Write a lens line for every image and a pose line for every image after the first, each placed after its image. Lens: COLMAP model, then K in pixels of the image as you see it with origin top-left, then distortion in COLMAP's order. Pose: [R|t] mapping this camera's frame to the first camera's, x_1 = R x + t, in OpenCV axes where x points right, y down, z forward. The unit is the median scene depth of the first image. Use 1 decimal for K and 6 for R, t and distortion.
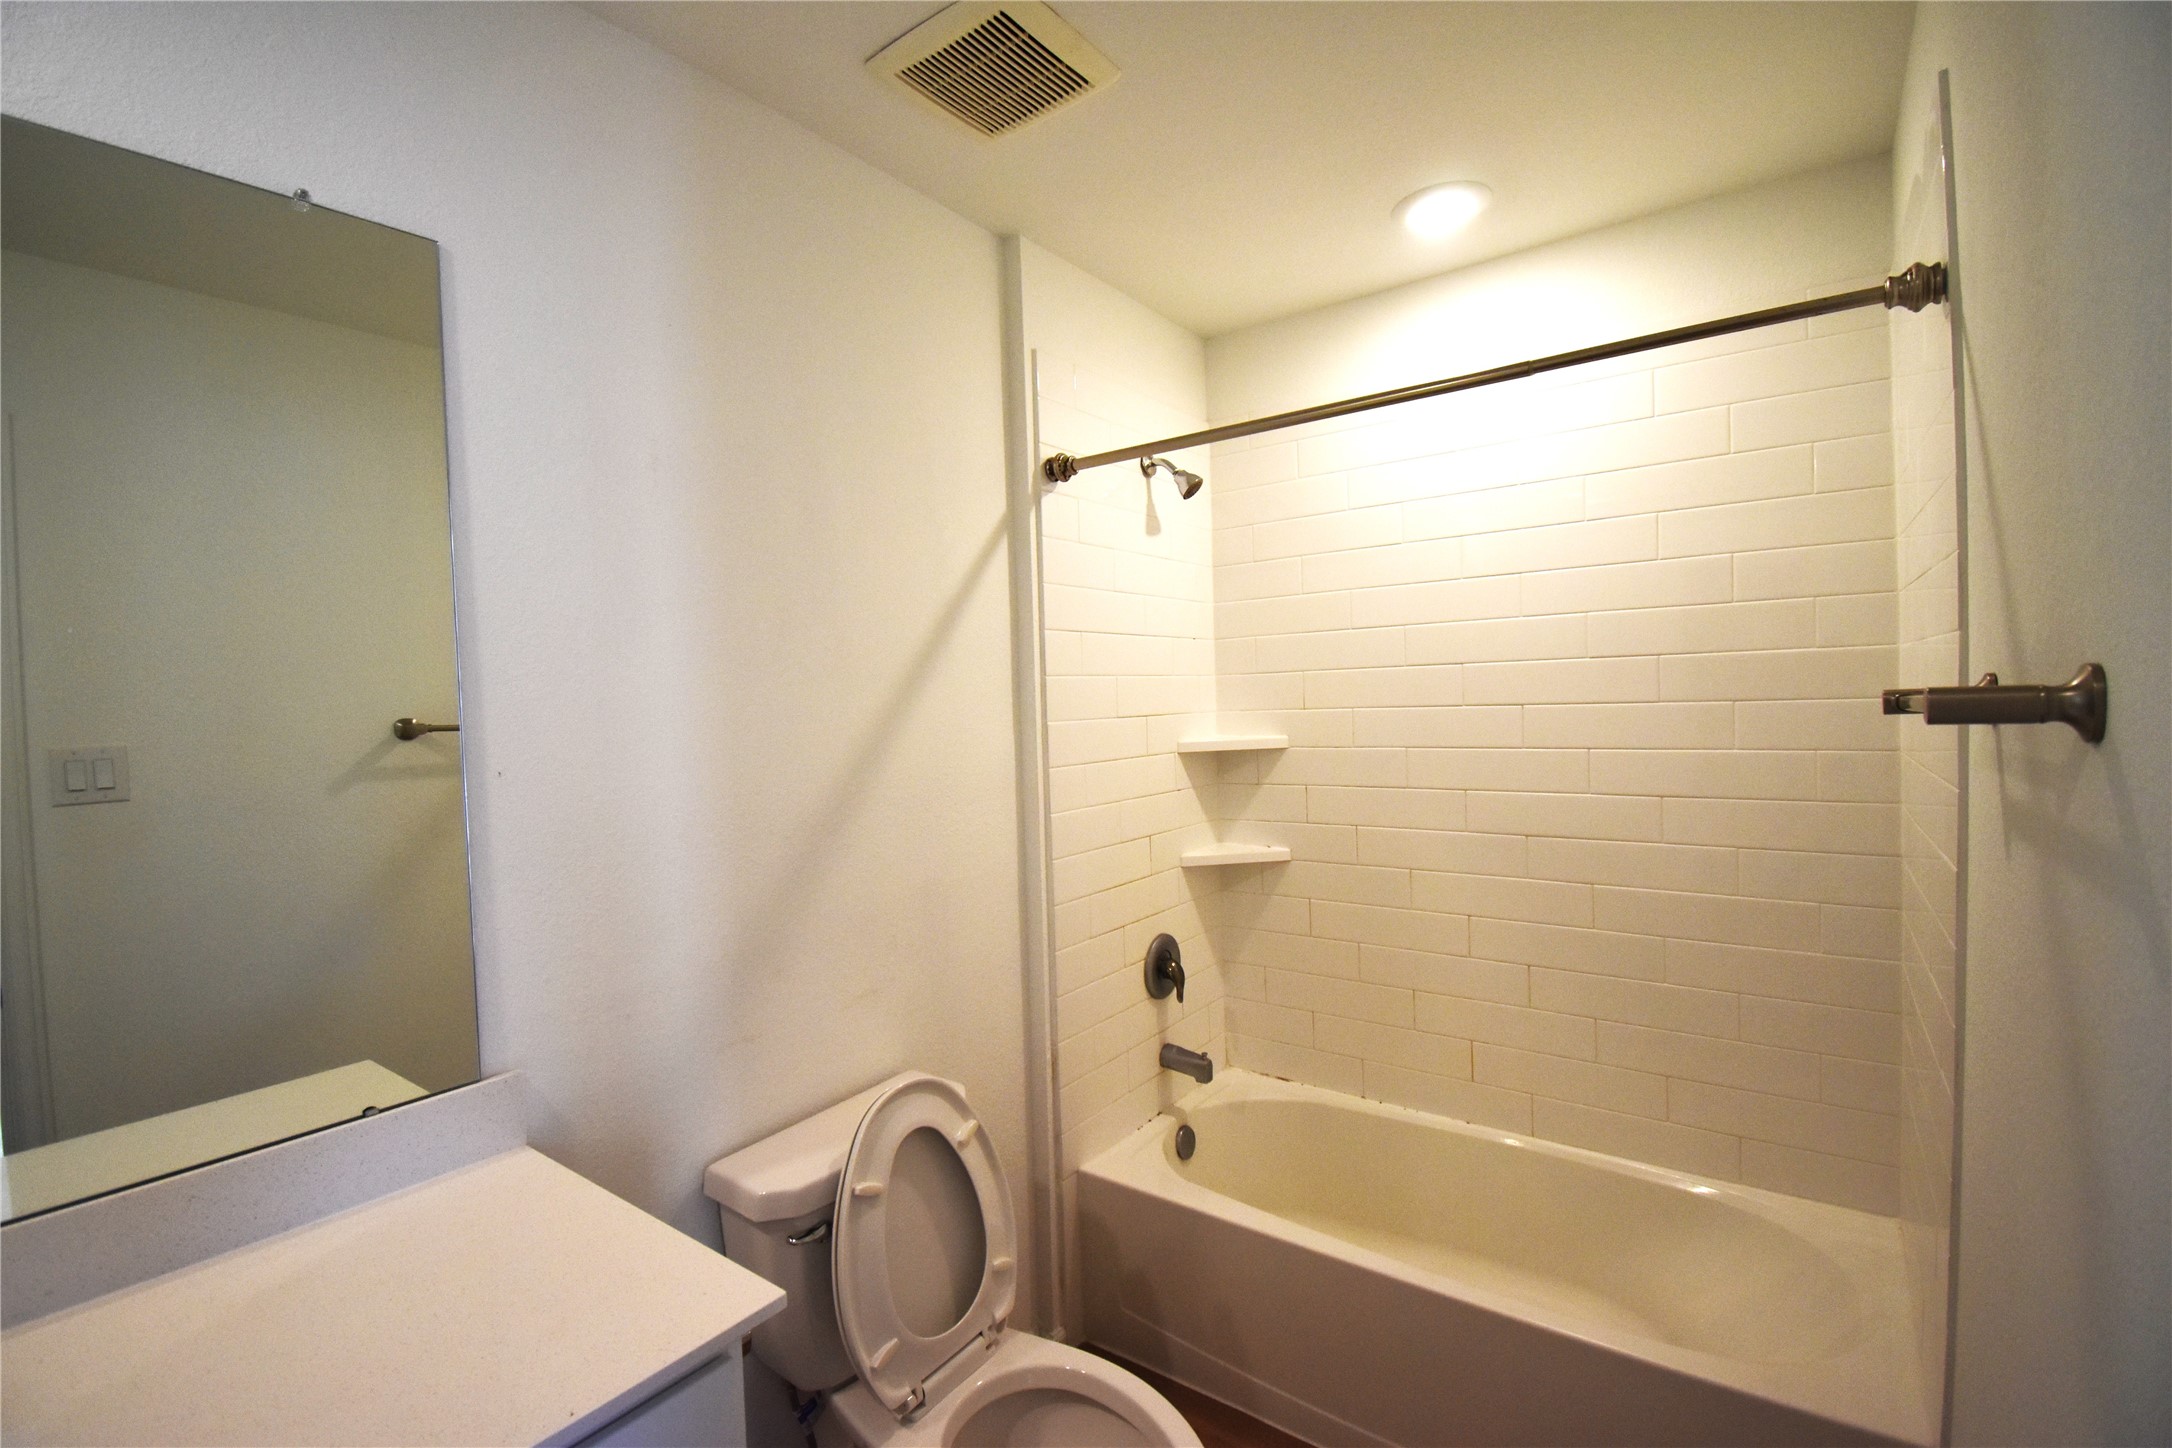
lens RADIAL K [[967.3, 0, 1086.8], [0, 967.3, 726.5], [0, 0, 1]] dist [0.004356, -0.016752]
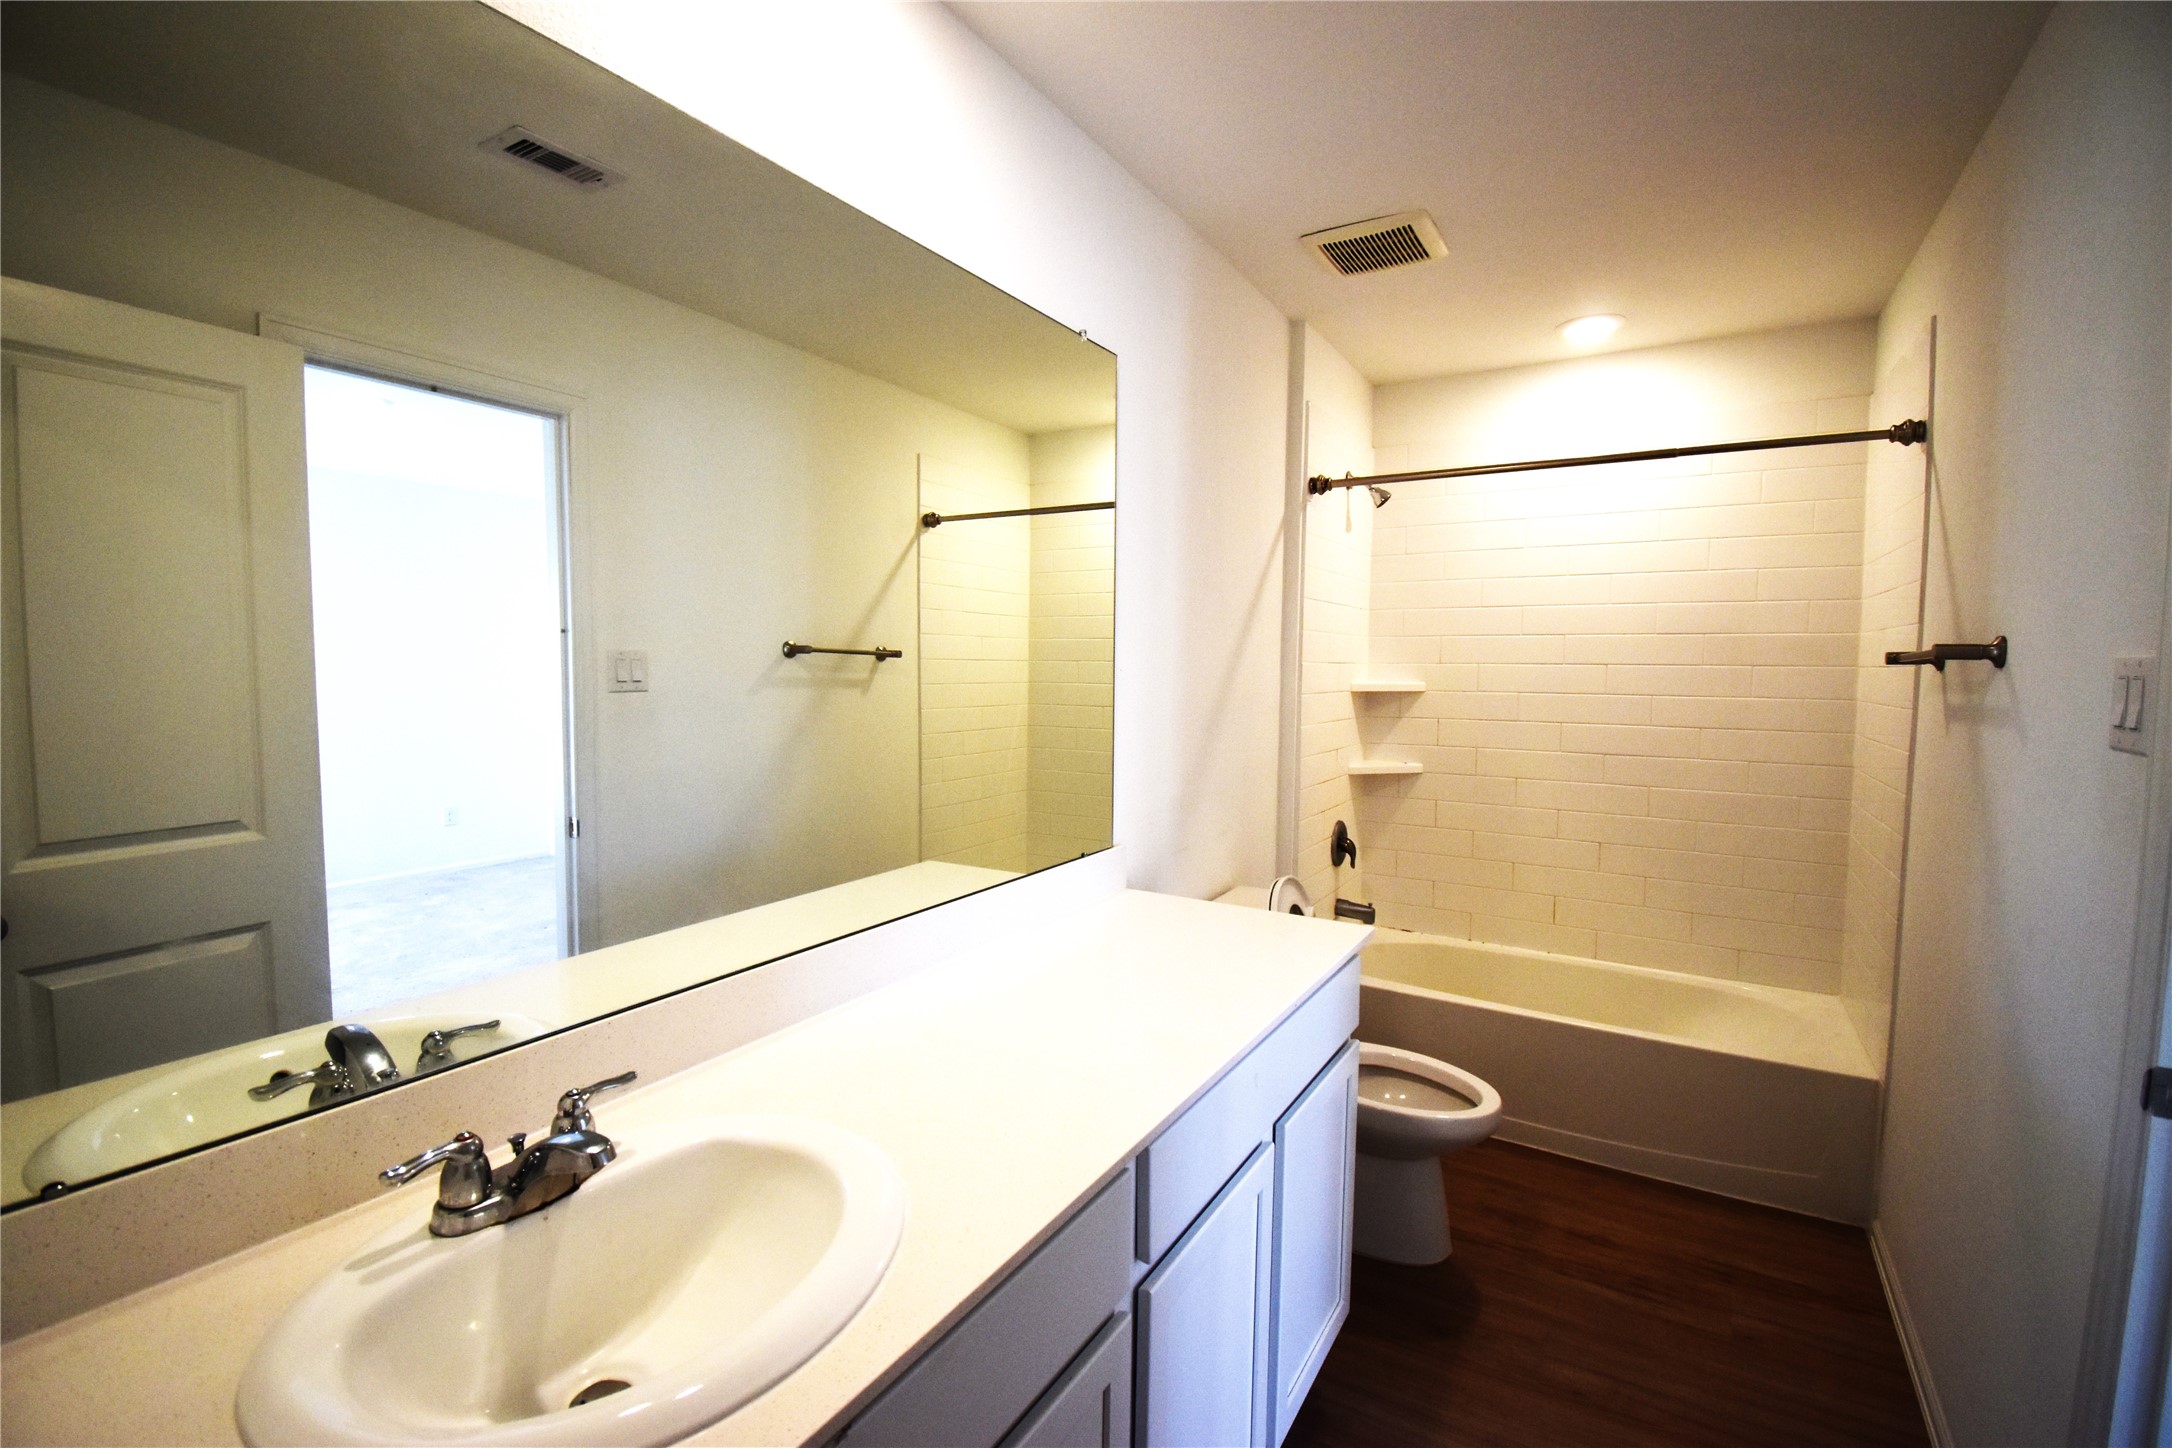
lens RADIAL K [[967.3, 0, 1078.2], [0, 967.3, 726.8], [0, 0, 1]] dist [0.004356, -0.016752]
pose [[0.995408, 0.035705, 0.088818, -0.440775], [-0.038536, 0.998796, 0.030370, 0.053956], [-0.087626, -0.033654, 0.995585, -0.362548]]
